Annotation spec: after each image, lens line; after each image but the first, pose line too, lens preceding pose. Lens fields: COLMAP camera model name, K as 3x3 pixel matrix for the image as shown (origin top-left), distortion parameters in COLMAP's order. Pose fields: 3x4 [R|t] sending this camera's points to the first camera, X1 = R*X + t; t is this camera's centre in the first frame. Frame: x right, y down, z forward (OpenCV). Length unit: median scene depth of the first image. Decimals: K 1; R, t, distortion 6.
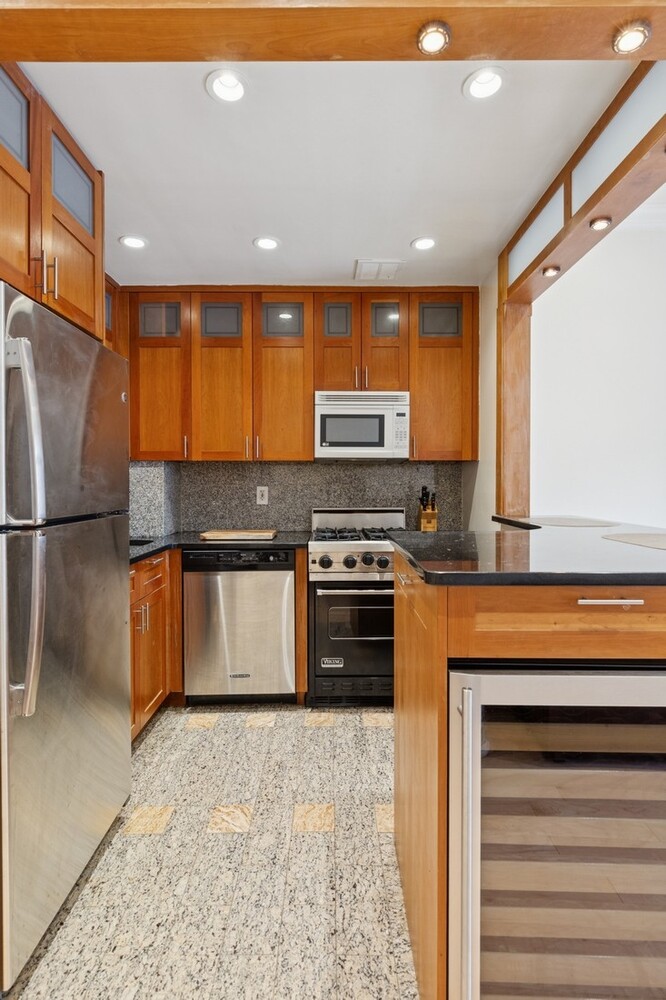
lens RADIAL K [[511.1, 0, 331.2], [0, 511.1, 497.4], [0, 0, 1]] dist [0.003367, 0.000031]
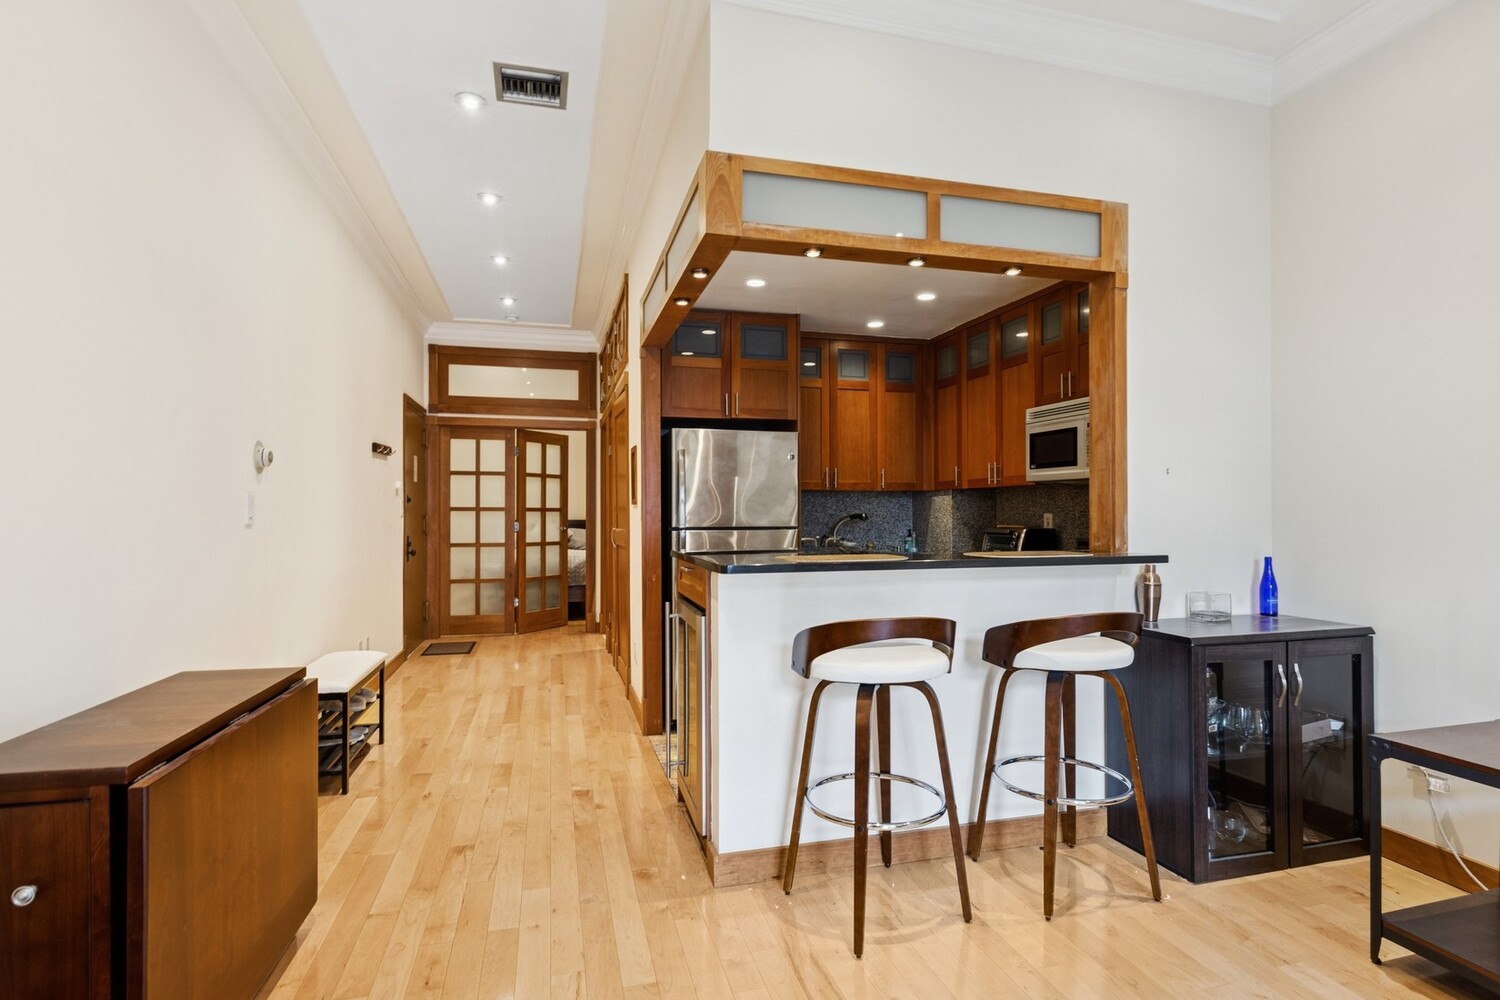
lens RADIAL K [[766.6, 0, 752.4], [0, 766.6, 505.0], [0, 0, 1]] dist [0.003367, 0.000031]
pose [[0.276866, -0.012127, -0.960832, 1.149382], [-0.018331, 0.999672, -0.017900, -0.002690], [0.960734, 0.022569, 0.276553, 0.150987]]
